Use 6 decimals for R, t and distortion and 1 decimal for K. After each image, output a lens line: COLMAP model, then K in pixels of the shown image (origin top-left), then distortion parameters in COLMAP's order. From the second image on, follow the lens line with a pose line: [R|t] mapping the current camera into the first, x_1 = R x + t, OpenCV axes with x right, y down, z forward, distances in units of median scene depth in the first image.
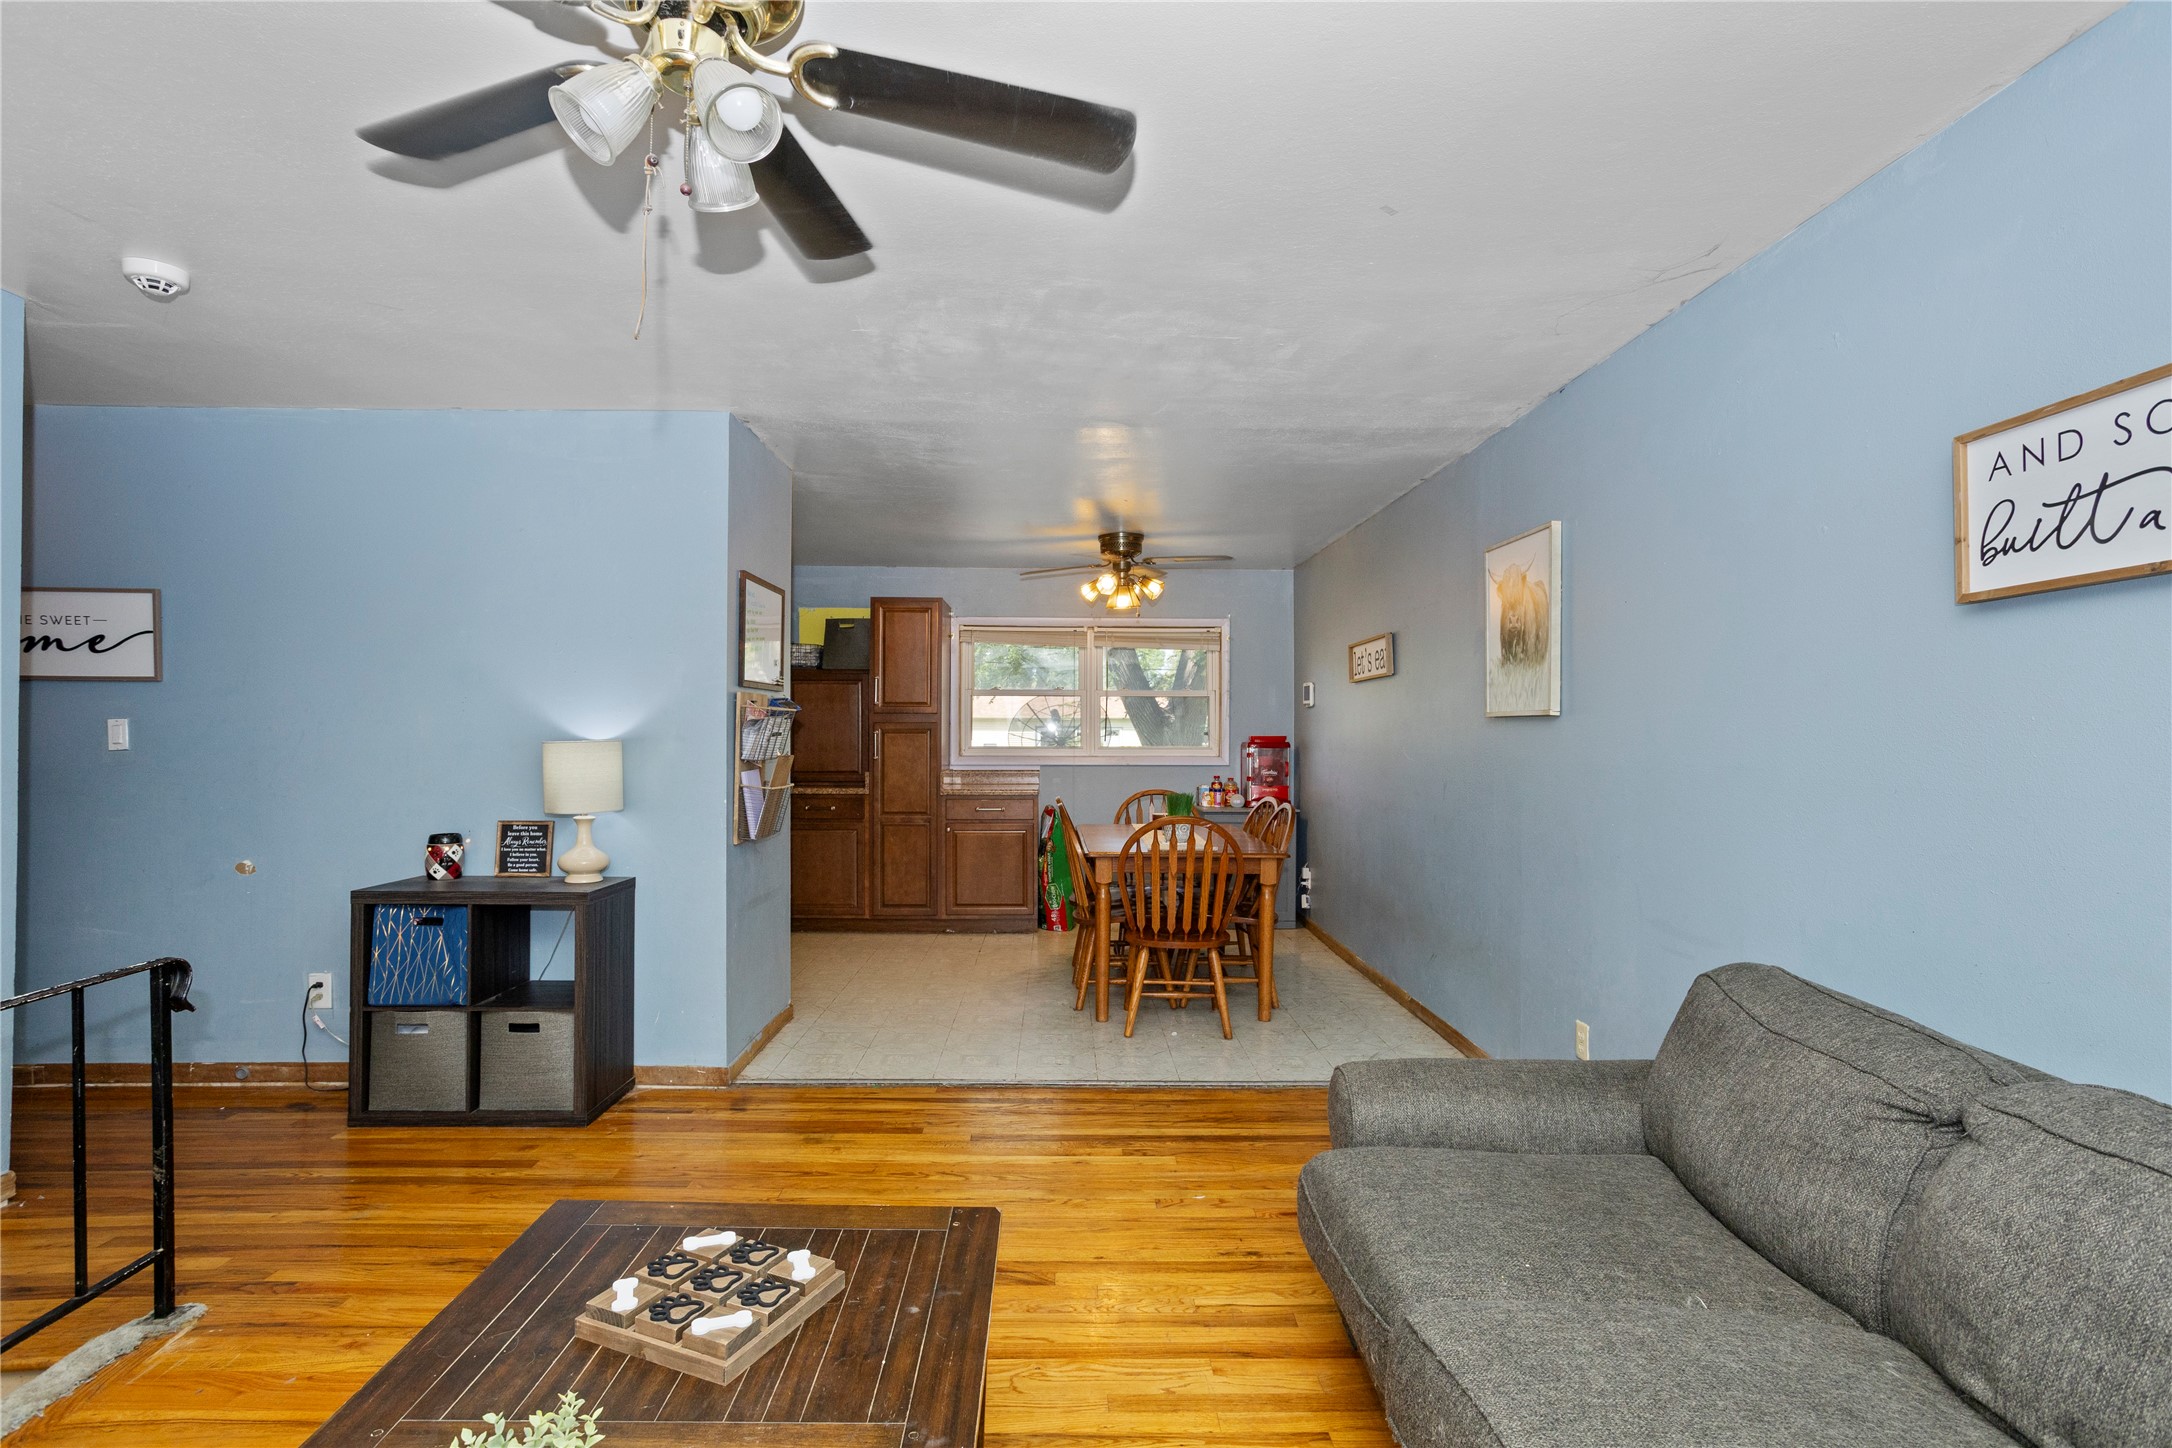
lens RADIAL K [[1067.5, 0, 1086.1], [0, 1067.5, 732.2], [0, 0, 1]] dist [-0.052081, 0.033617]
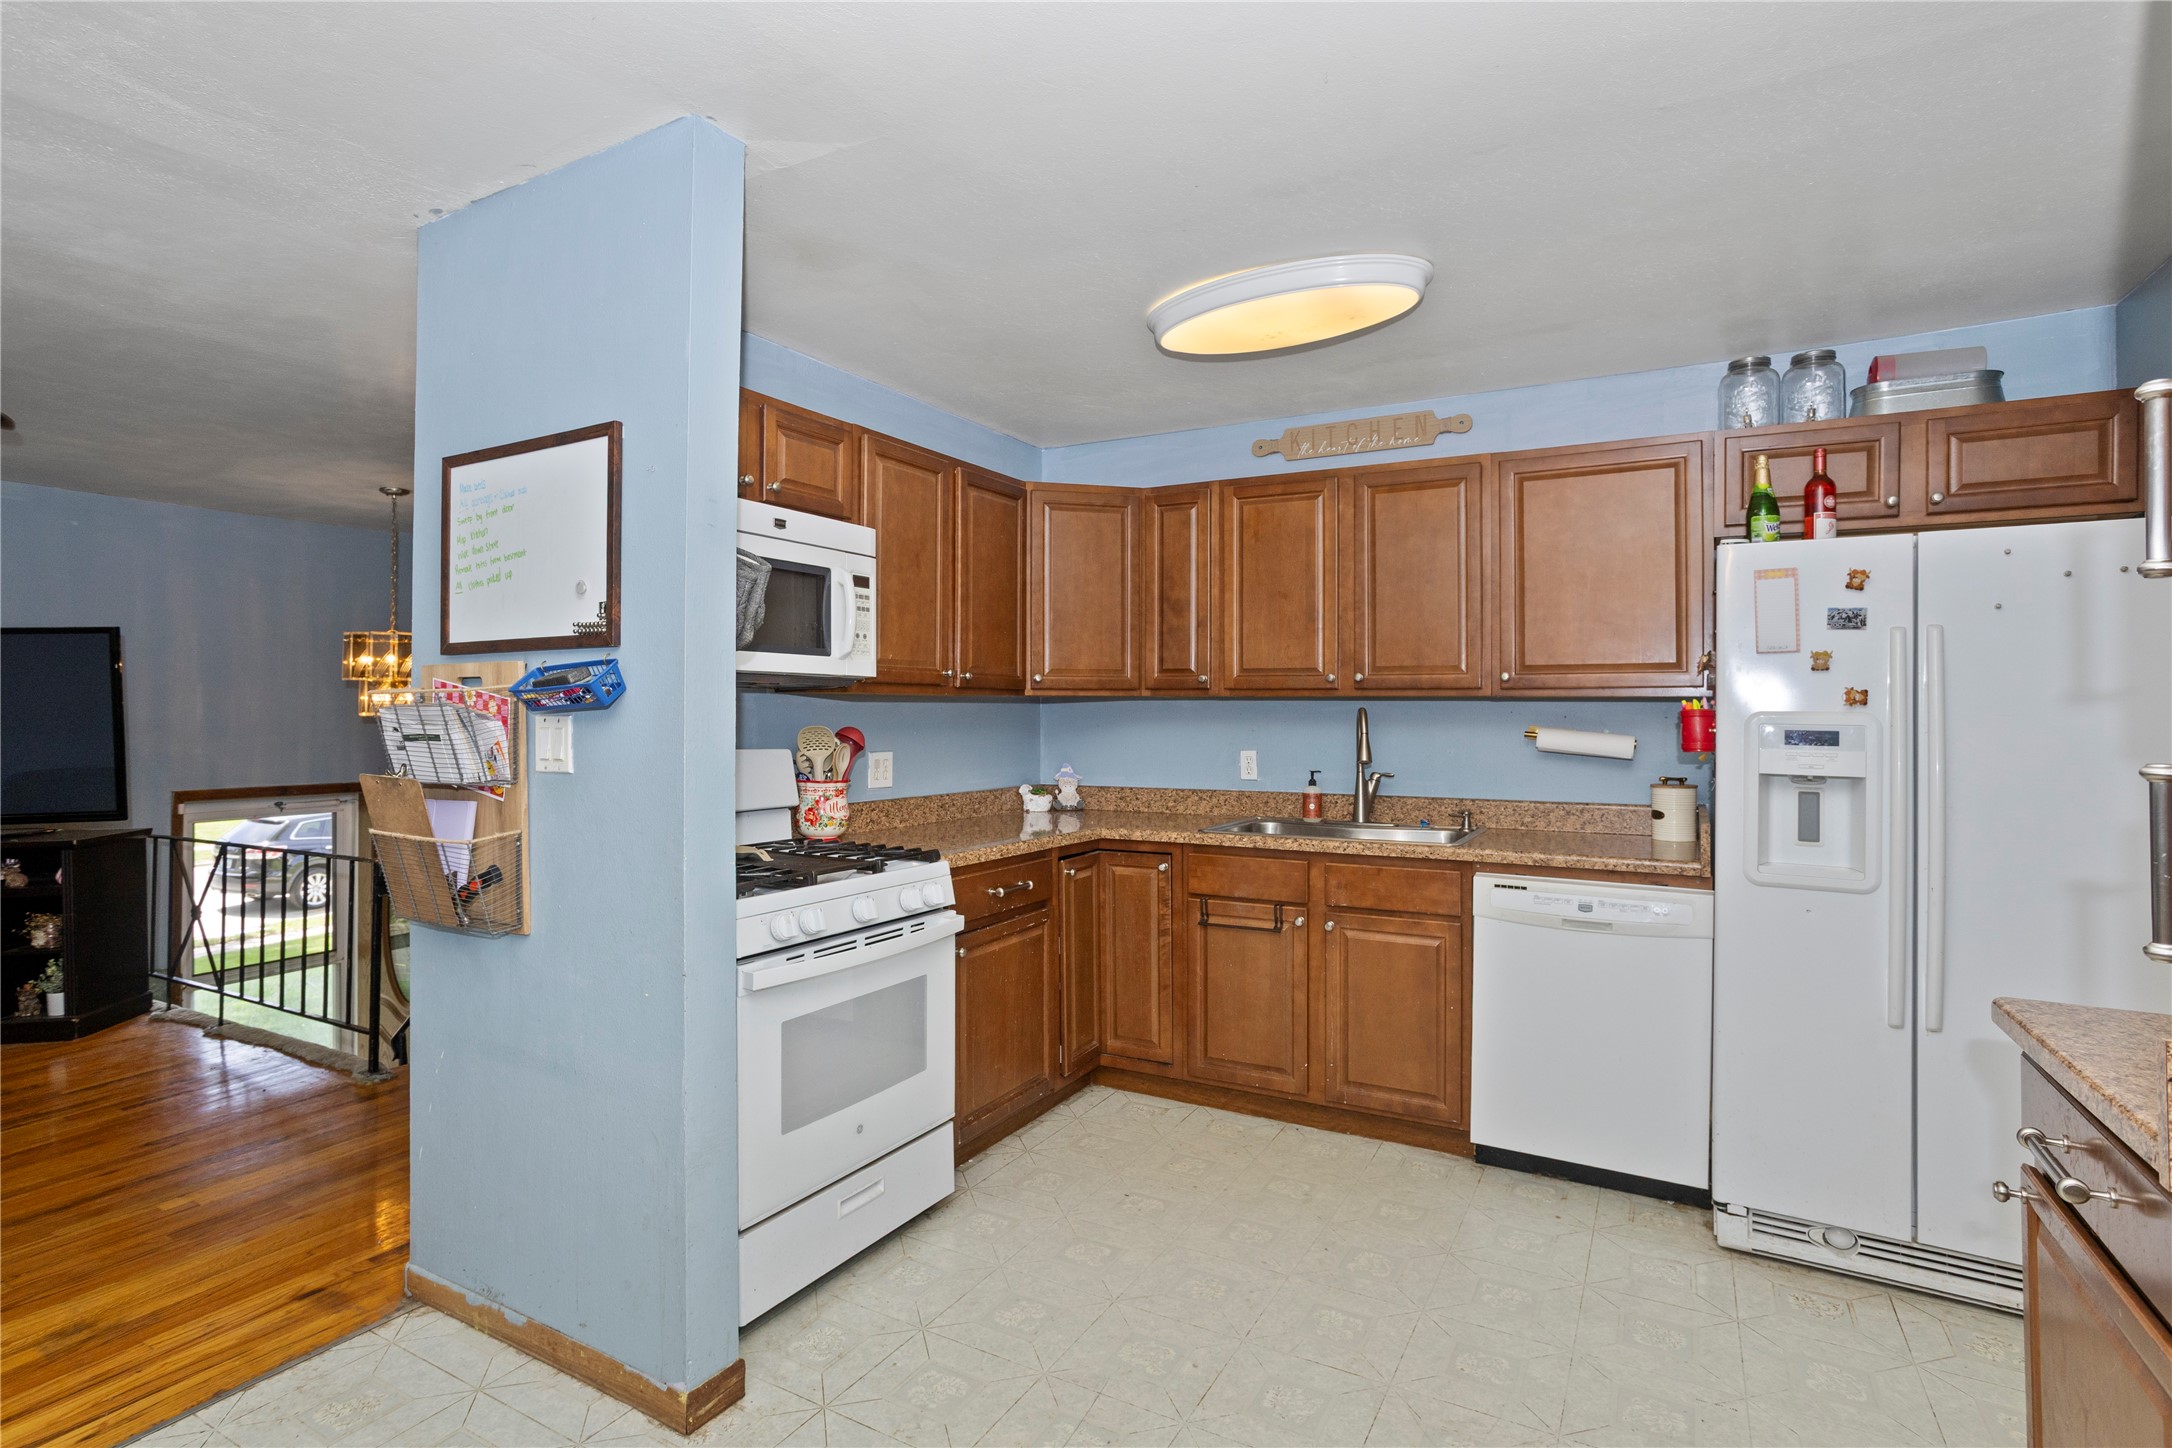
lens RADIAL K [[1076.5, 0, 1087.2], [0, 1076.5, 702.9], [0, 0, 1]] dist [-0.044918, 0.025444]
pose [[-0.510095, -0.014725, -0.859992, 0.000790], [-0.006158, 0.999890, -0.013467, -0.010983], [0.860096, -0.001574, -0.510130, 1.616359]]
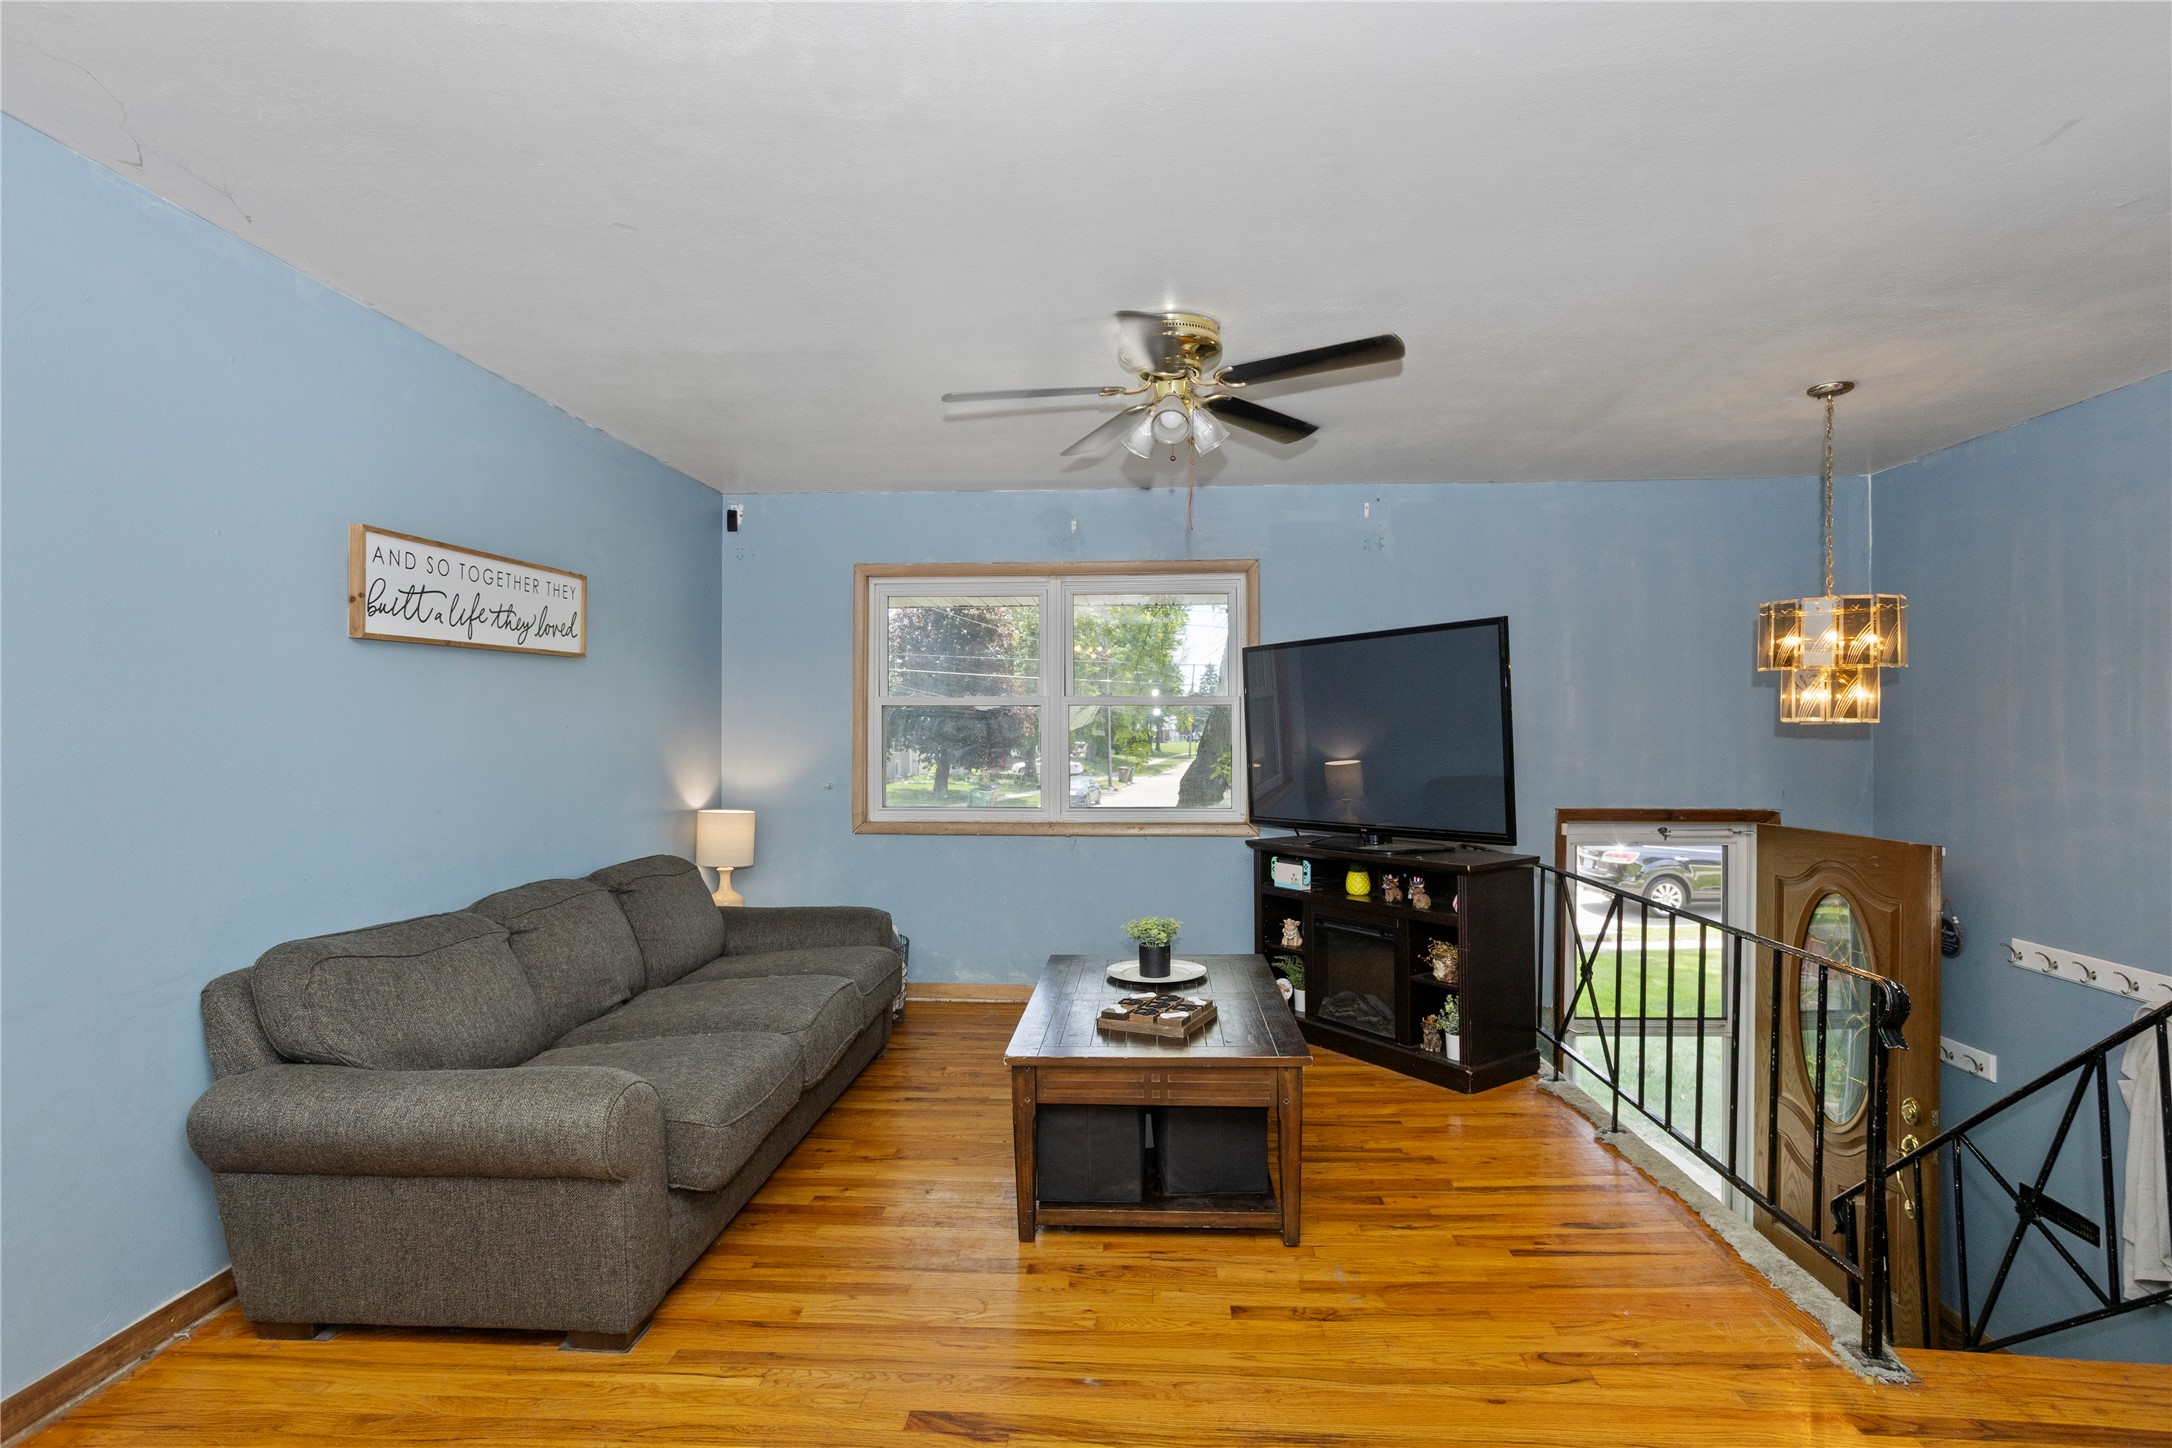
lens RADIAL K [[1067.5, 0, 1086.1], [0, 1067.5, 732.2], [0, 0, 1]] dist [-0.052081, 0.033617]
pose [[-0.996339, -0.006143, 0.085275, -0.145322], [-0.005115, 0.999912, 0.012274, -0.006482], [-0.085342, 0.011793, -0.996282, 1.130200]]
